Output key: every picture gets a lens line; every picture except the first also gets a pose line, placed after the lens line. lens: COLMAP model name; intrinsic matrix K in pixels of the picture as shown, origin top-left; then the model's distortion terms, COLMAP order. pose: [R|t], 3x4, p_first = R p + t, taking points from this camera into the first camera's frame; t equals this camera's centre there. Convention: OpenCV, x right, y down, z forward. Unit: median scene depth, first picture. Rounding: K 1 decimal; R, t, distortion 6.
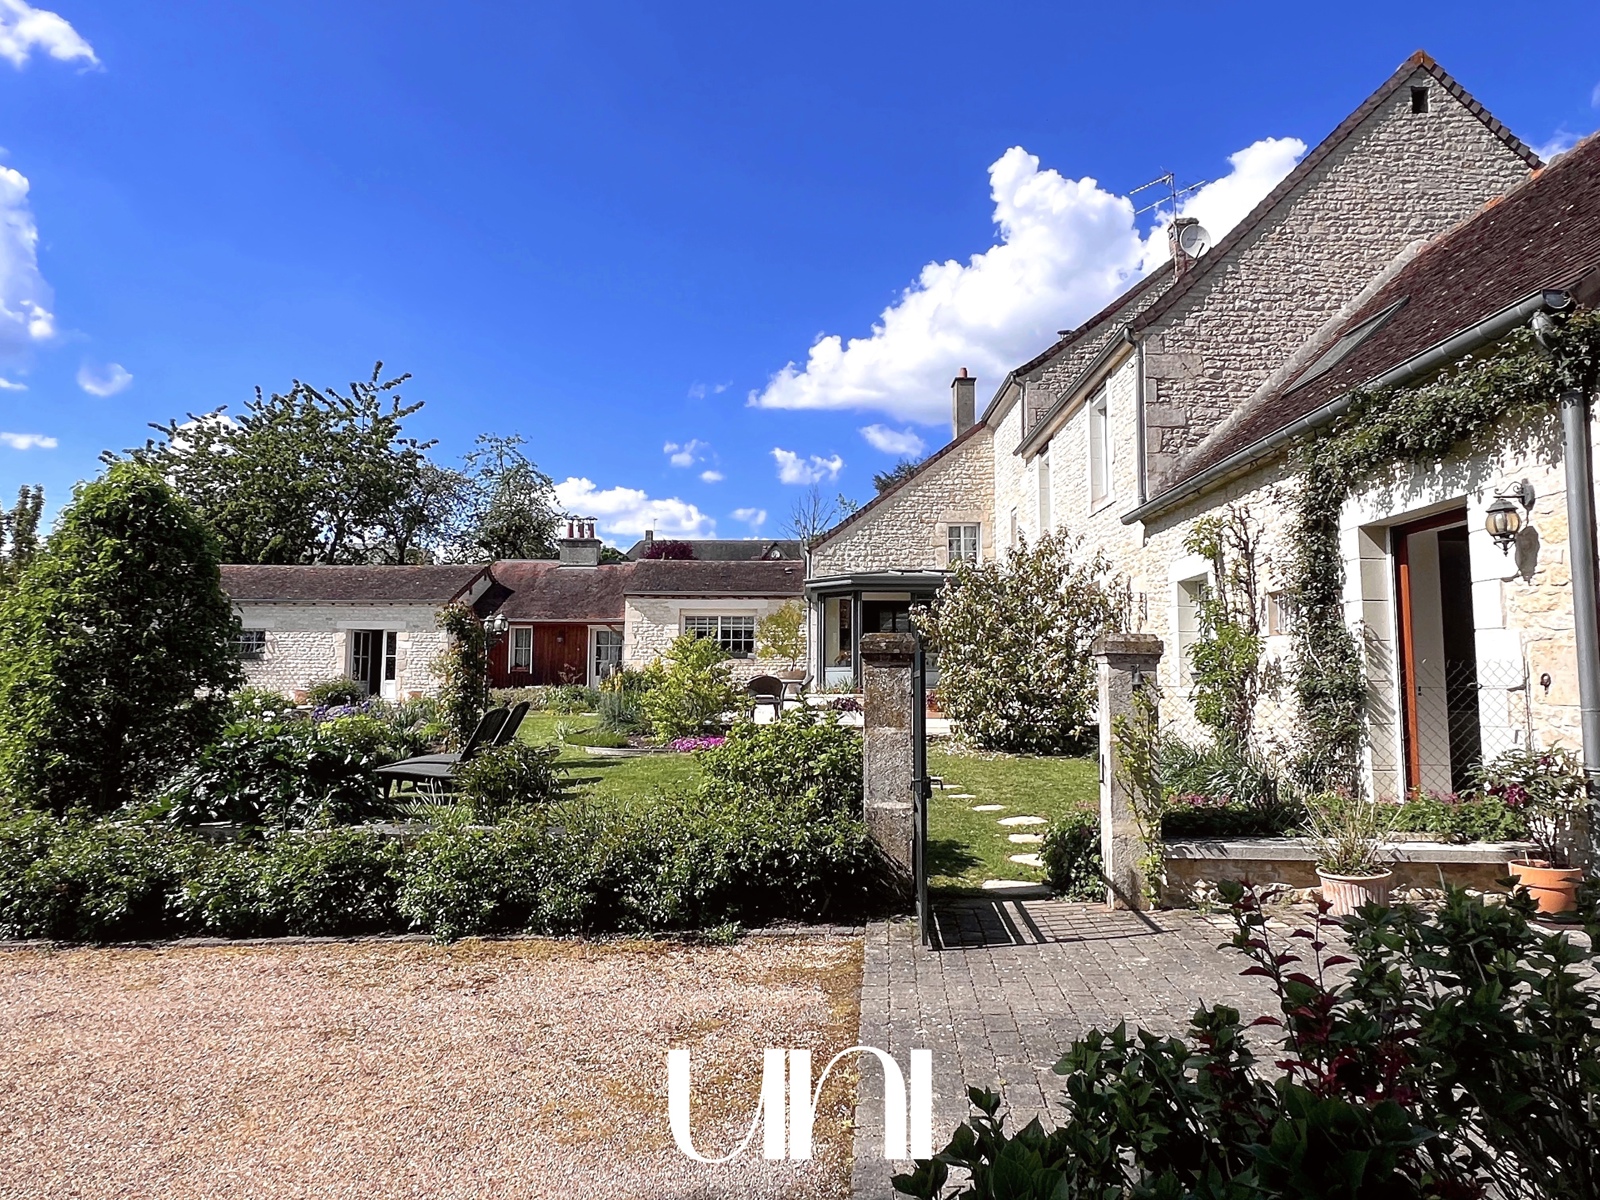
lens RADIAL K [[1056.6, 0, 781.8], [0, 1056.6, 596.5], [0, 0, 1]] dist [-0.003619, 0.000090]
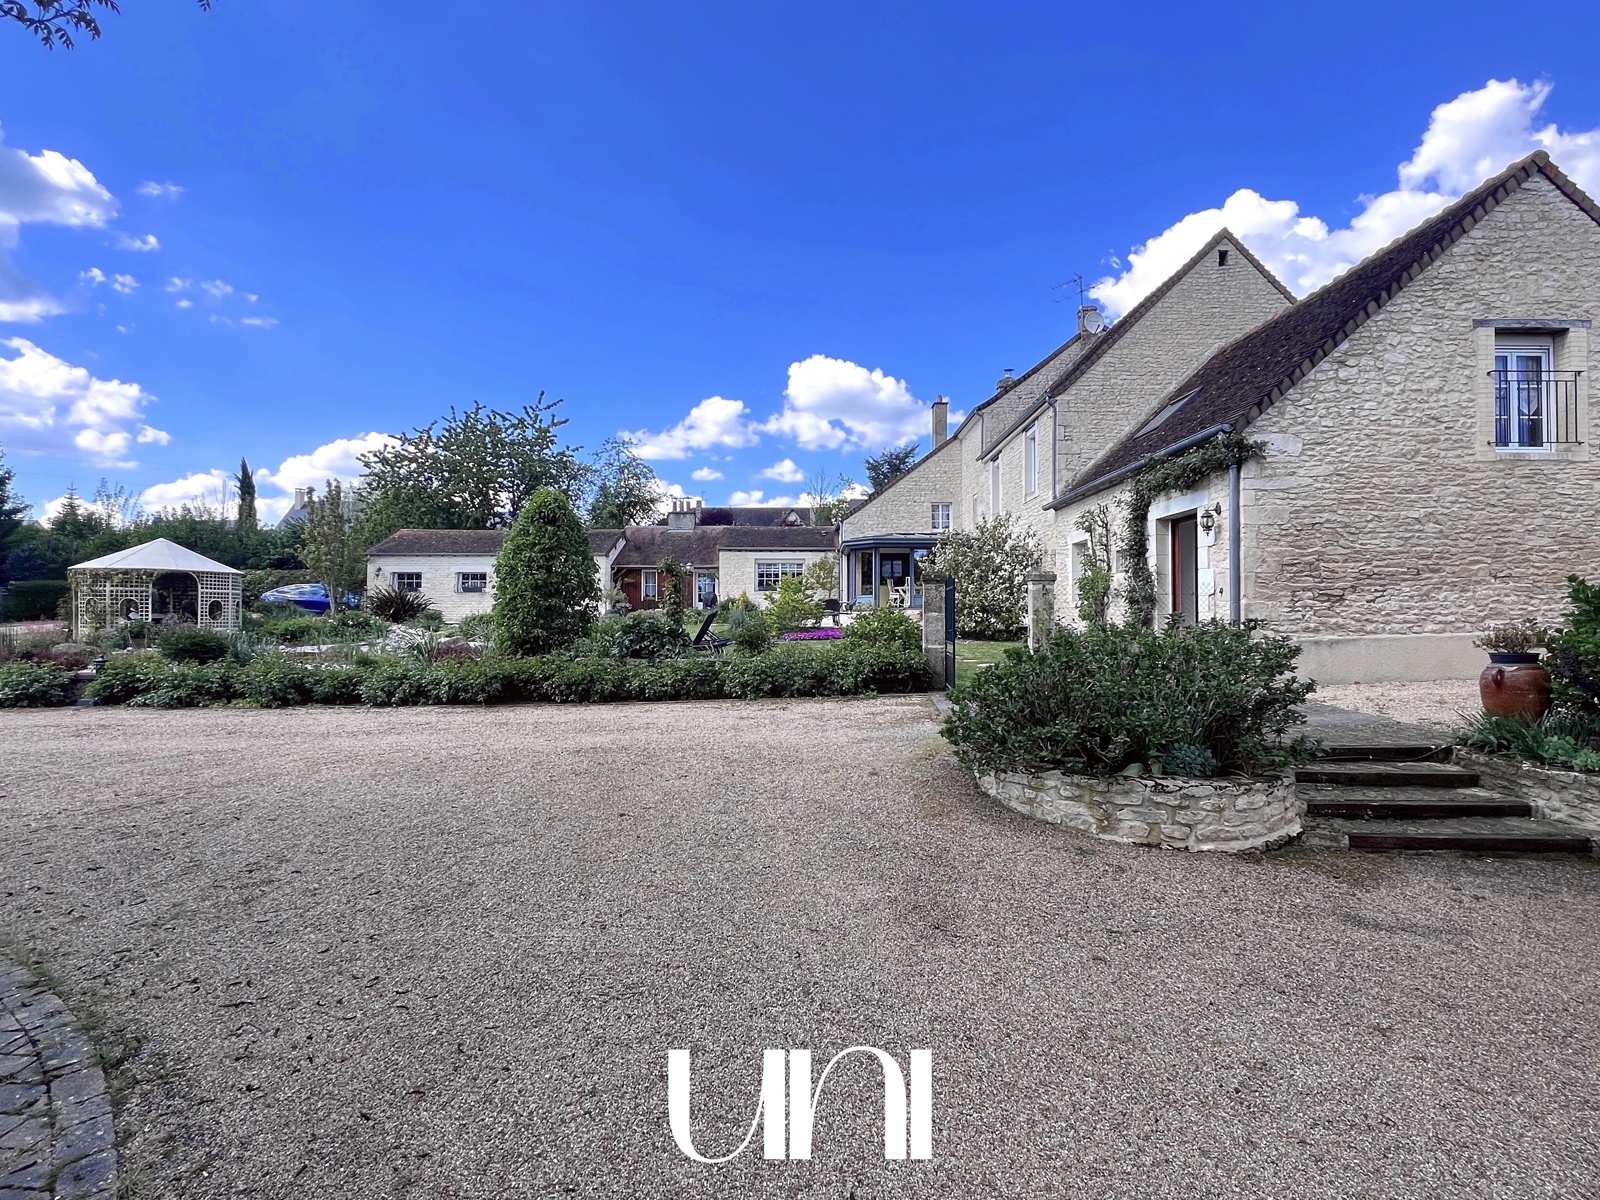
lens RADIAL K [[764.6, 0, 800.0], [0, 764.6, 600.0], [0, 0, 1]] dist [0.000968, 0.000123]
pose [[0.999995, -0.002529, 0.001971, -0.080905], [0.002393, 0.997780, 0.066554, -0.005507], [-0.002135, -0.066549, 0.997781, -0.268586]]
